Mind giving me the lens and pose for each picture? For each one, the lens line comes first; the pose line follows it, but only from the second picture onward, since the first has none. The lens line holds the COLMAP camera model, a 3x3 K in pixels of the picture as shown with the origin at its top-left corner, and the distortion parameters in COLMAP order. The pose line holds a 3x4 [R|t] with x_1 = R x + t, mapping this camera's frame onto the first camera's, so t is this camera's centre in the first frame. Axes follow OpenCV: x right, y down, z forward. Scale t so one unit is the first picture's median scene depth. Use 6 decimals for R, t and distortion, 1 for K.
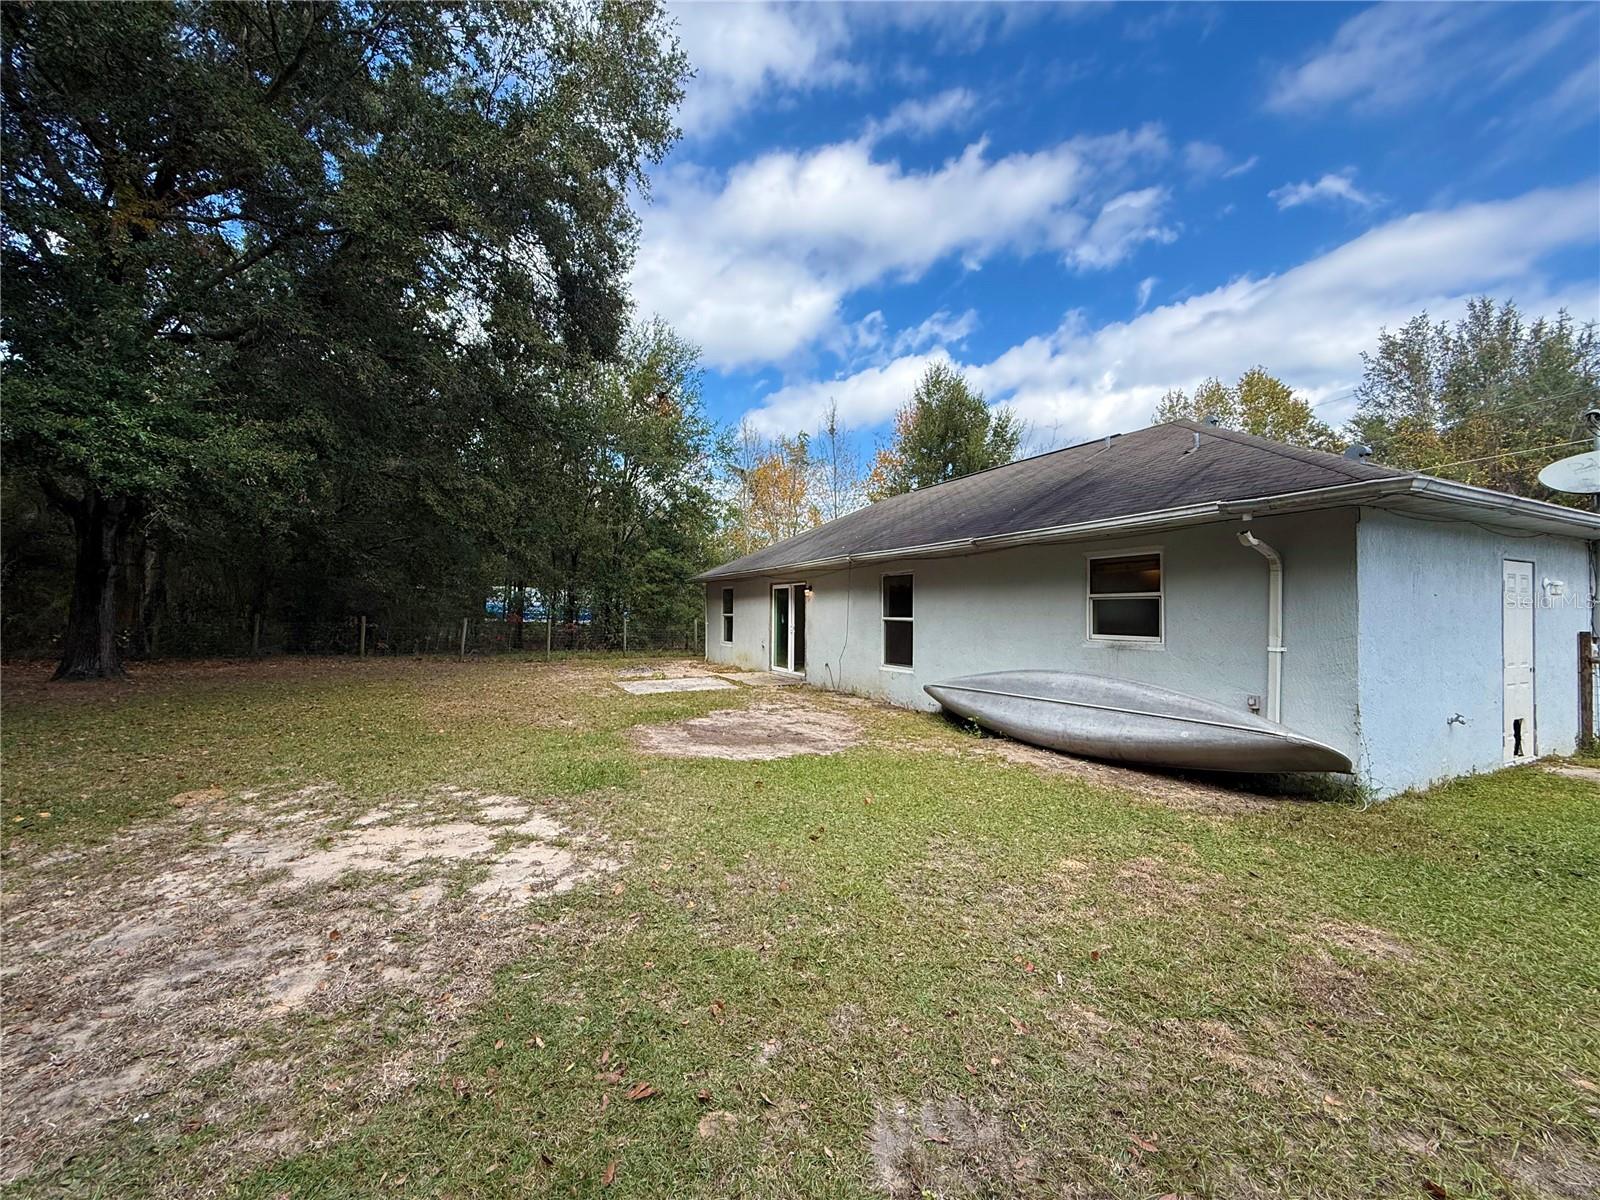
lens RADIAL K [[638.4, 0, 799.6], [0, 638.4, 599.3], [0, 0, 1]] dist [-0.000274, 0.000113]
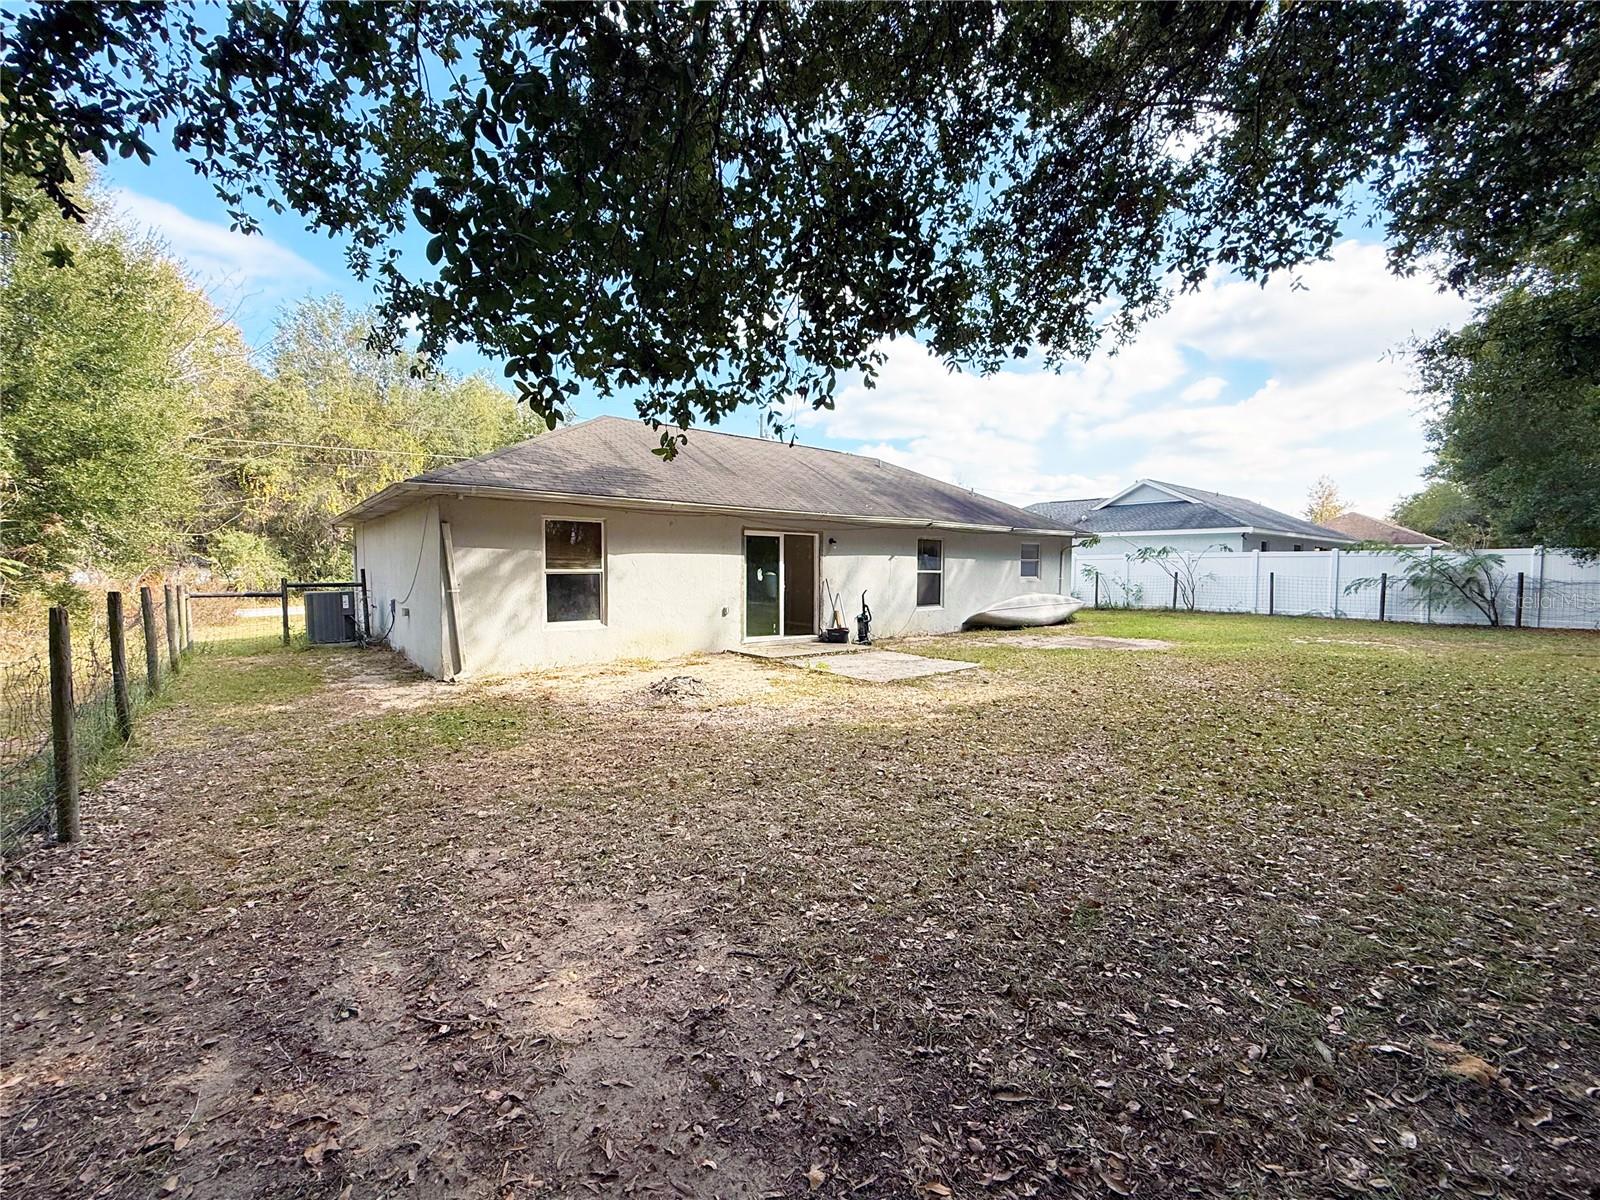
lens RADIAL K [[641.1, 0, 800.0], [0, 641.1, 600.0], [0, 0, 1]] dist [0.002323, 0.000507]
pose [[-0.201268, -0.063557, 0.977472, -1.592169], [-0.031902, 0.997789, 0.058309, 0.029006], [-0.979017, -0.019448, -0.202851, 2.186836]]
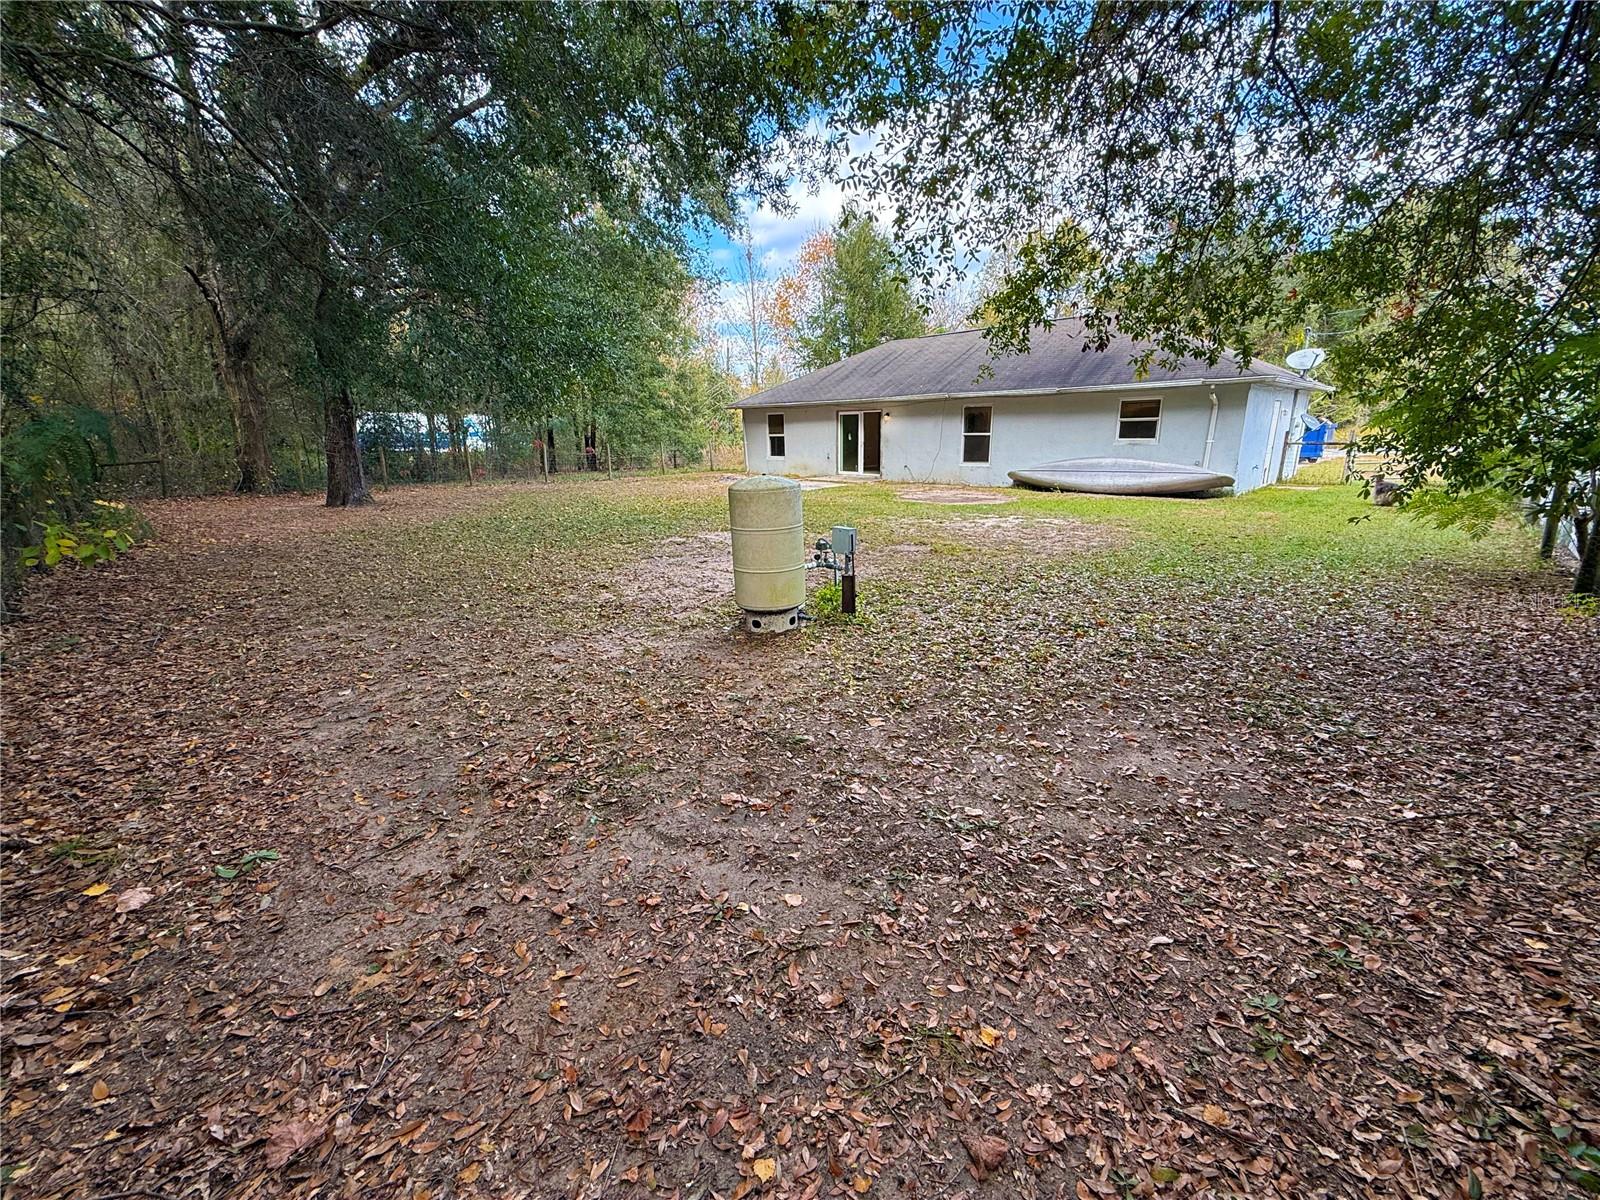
lens RADIAL K [[641.1, 0, 800.0], [0, 641.1, 600.0], [0, 0, 1]] dist [0.002323, 0.000507]
pose [[0.942962, -0.107041, 0.315222, -1.211301], [0.016285, 0.960594, 0.277477, -0.035163], [-0.332502, -0.256517, 0.907547, -0.675369]]
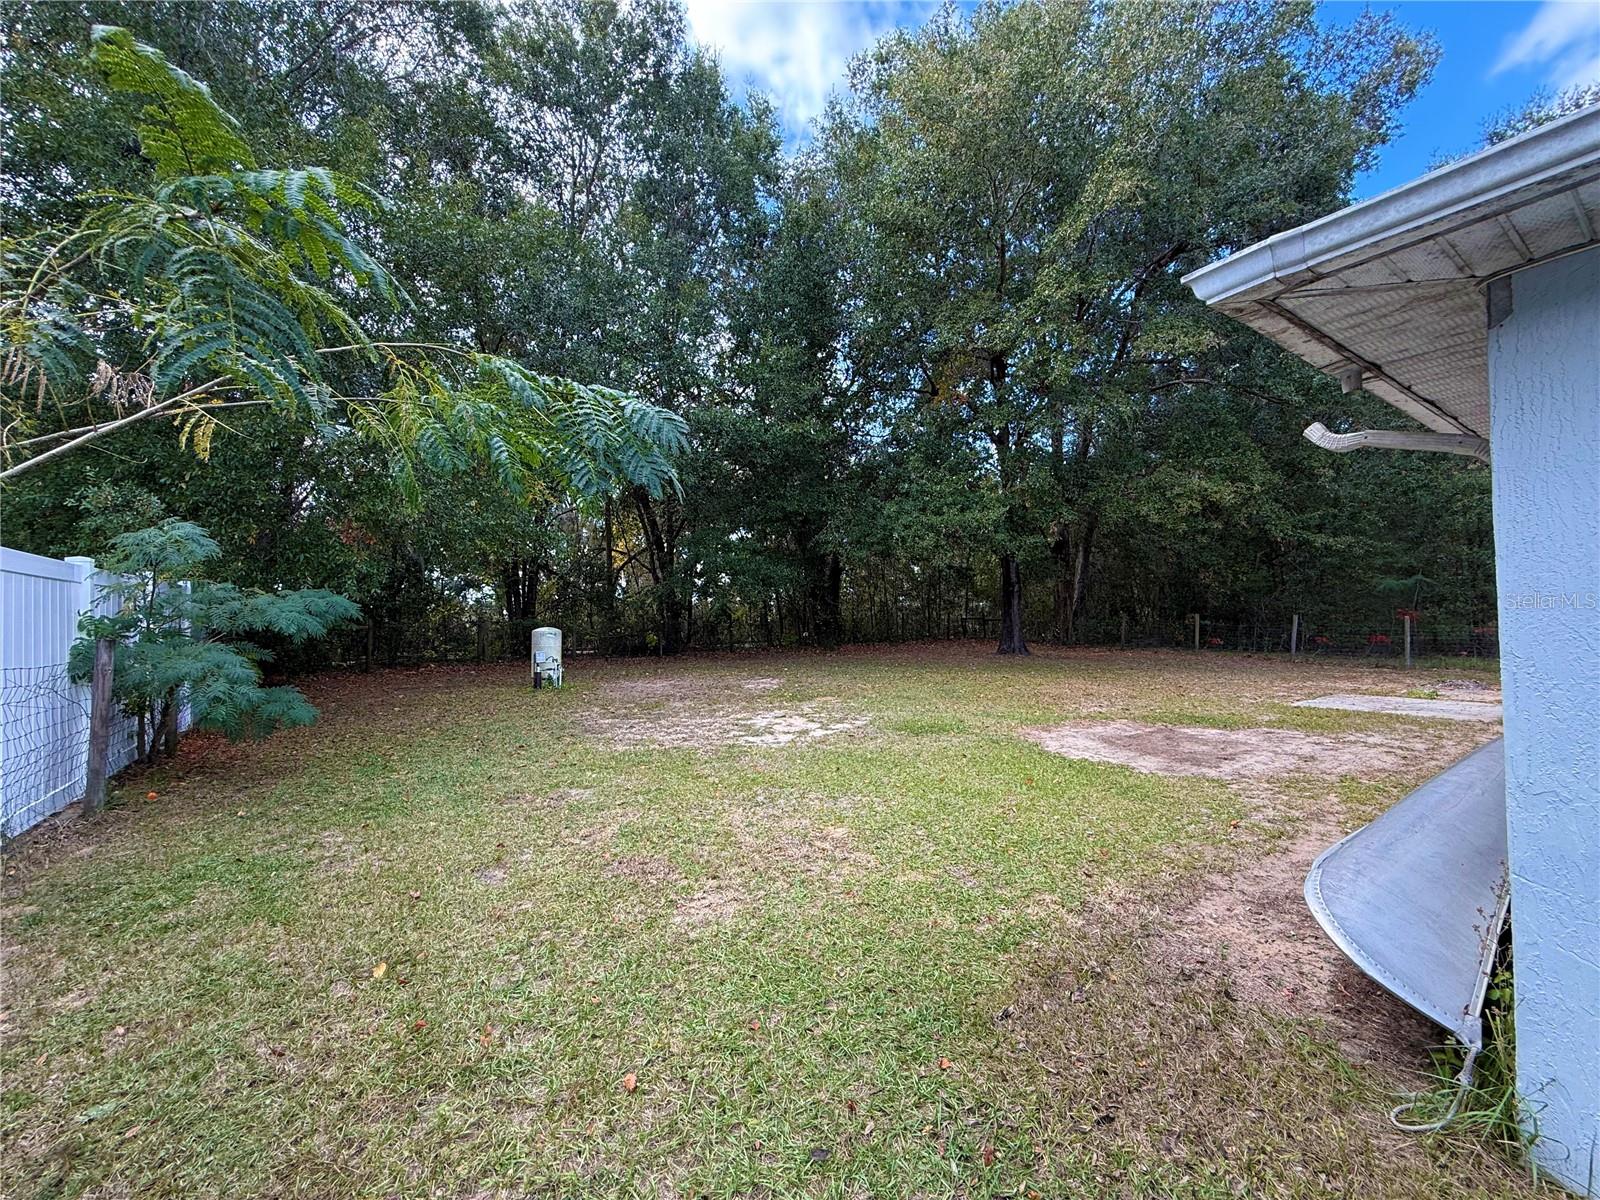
lens RADIAL K [[638.4, 0, 799.6], [0, 638.4, 599.3], [0, 0, 1]] dist [-0.000274, 0.000113]
pose [[0.136542, -0.032705, -0.990094, 0.795125], [0.037279, 0.998917, -0.027855, 0.014182], [0.989933, -0.033106, 0.137613, 0.398687]]
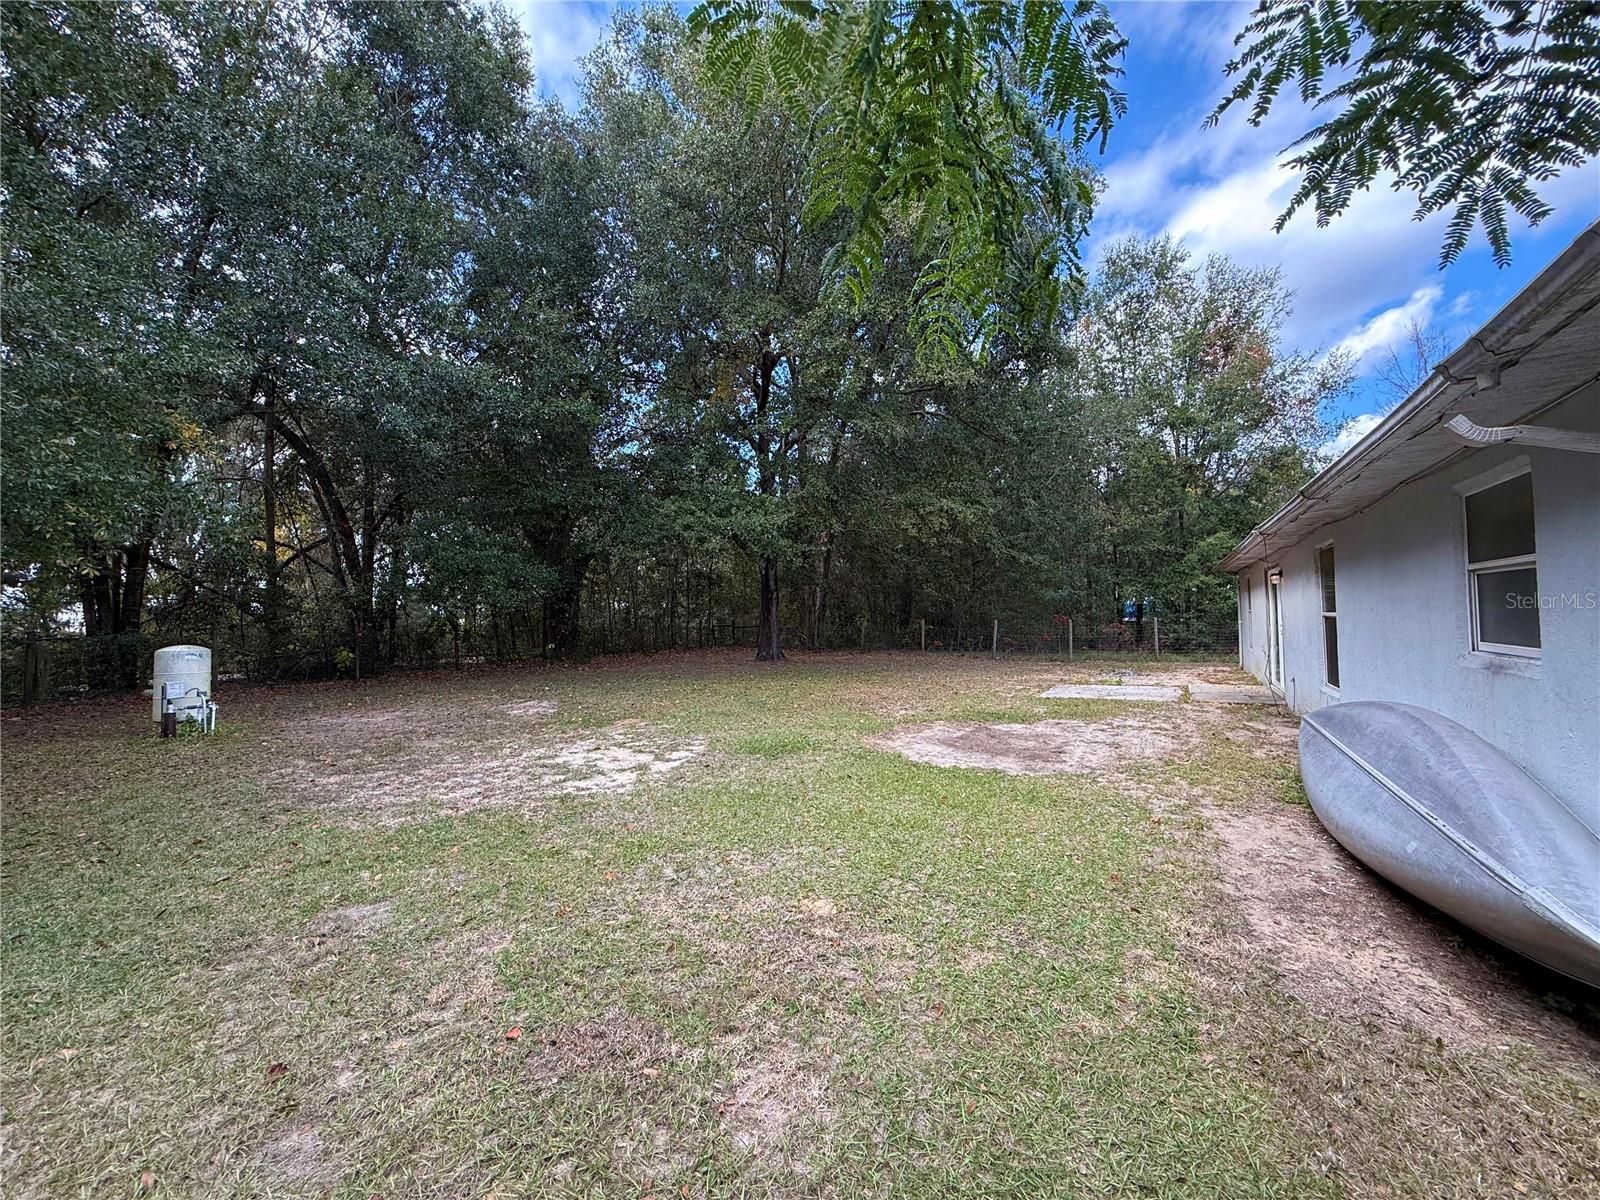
lens RADIAL K [[638.4, 0, 799.6], [0, 638.4, 599.3], [0, 0, 1]] dist [-0.000274, 0.000113]
pose [[0.547289, -0.043330, -0.835821, 0.587155], [0.044610, 0.998750, -0.022566, 0.008688], [0.835754, -0.024936, 0.548538, 0.258893]]
